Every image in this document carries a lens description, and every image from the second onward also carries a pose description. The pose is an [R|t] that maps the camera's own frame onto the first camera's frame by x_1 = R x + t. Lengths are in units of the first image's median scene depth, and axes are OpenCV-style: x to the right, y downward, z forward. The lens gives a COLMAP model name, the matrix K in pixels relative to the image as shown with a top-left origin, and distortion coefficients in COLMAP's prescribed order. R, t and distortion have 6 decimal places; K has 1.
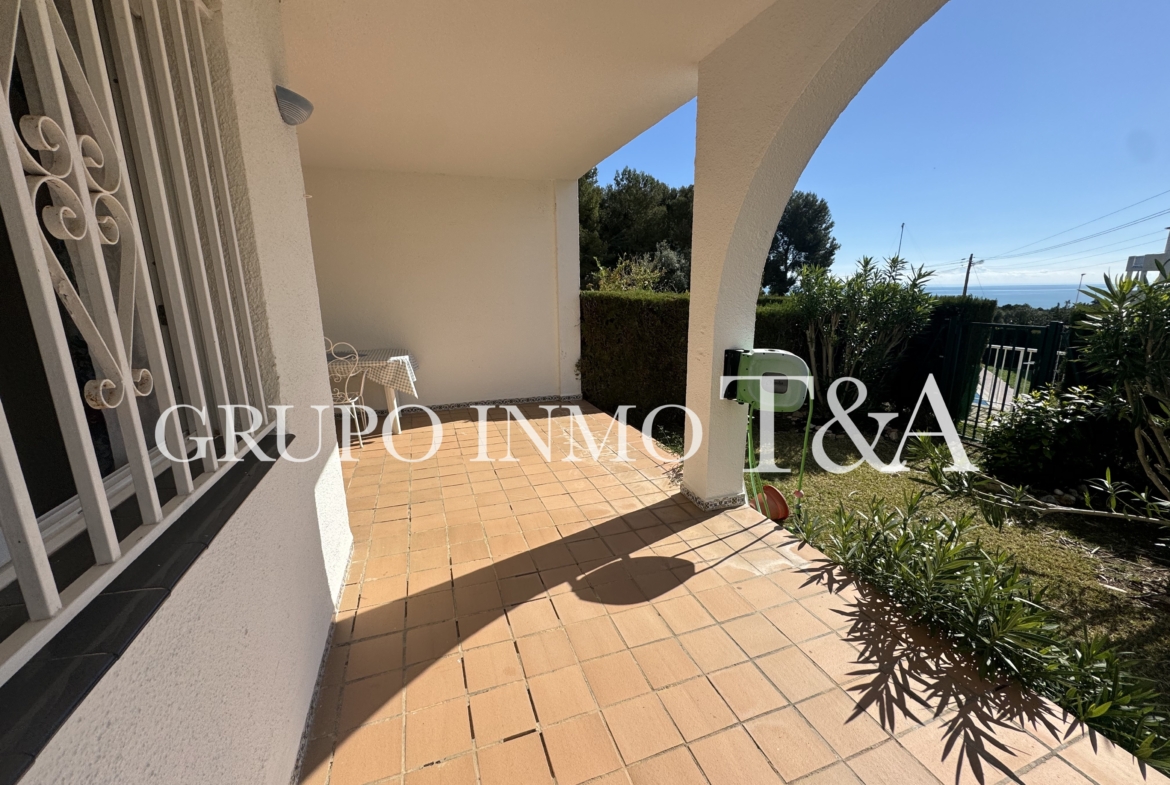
lens RADIAL K [[466.1, 0, 585.7], [0, 466.1, 392.2], [0, 0, 1]] dist [-0.004092, 0.000638]
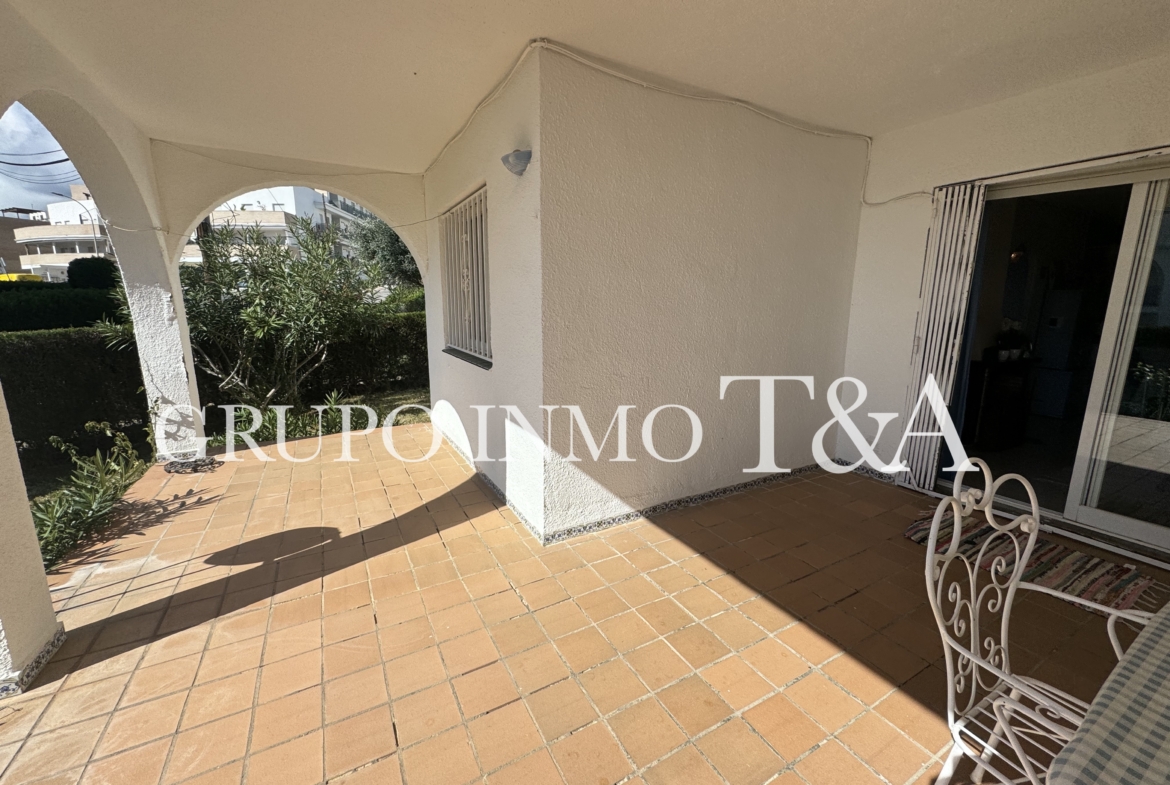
lens RADIAL K [[466.1, 0, 586.4], [0, 466.1, 390.9], [0, 0, 1]] dist [-0.004092, 0.000638]
pose [[-0.985723, 0.034142, -0.164880, -0.497654], [-0.035271, 0.915632, 0.400466, -0.470329], [0.164642, 0.400564, -0.901355, 2.092036]]
